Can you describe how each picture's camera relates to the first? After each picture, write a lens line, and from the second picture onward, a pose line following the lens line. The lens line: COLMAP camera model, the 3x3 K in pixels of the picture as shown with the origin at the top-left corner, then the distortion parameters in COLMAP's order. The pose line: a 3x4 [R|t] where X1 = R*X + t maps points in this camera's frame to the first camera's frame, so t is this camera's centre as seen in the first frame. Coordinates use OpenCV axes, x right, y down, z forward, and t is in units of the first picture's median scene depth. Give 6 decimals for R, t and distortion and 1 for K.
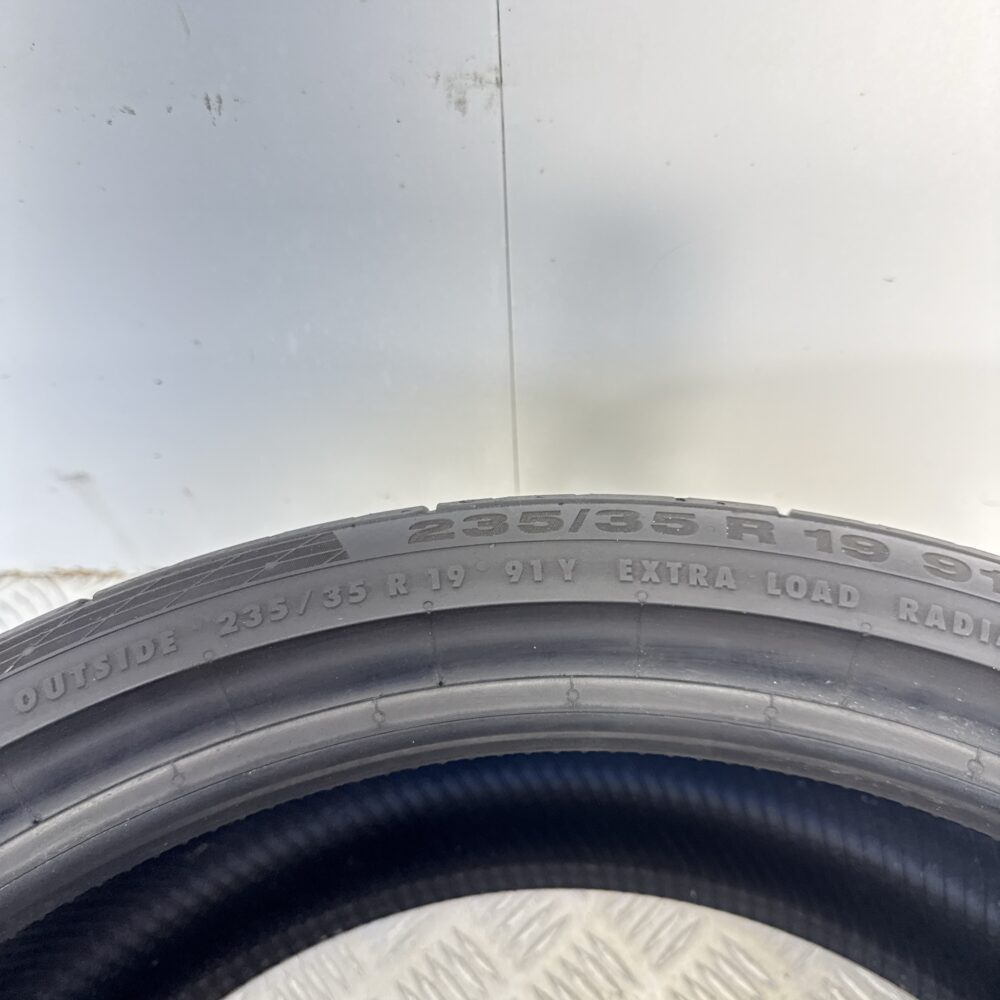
lens RADIAL K [[934.9, 0, 501.5], [0, 934.9, 499.3], [0, 0, 1]] dist [0.055258, 0.000000]
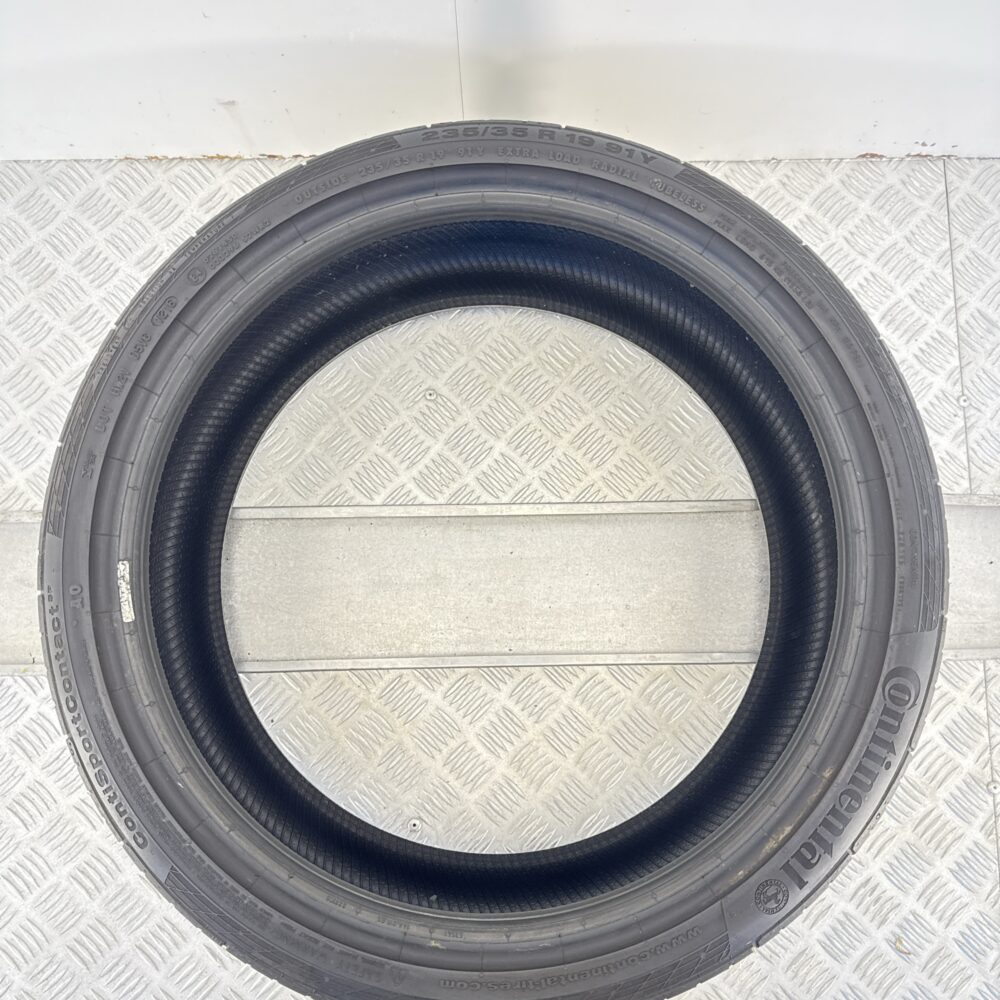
lens RADIAL K [[934.9, 0, 505.5], [0, 934.9, 504.7], [0, 0, 1]] dist [0.055258, 0.000000]
pose [[0.998587, -0.027441, 0.045514, -0.011995], [0.006584, 0.913663, 0.406418, -0.099807], [-0.052738, -0.405544, 0.912553, -1.938183]]
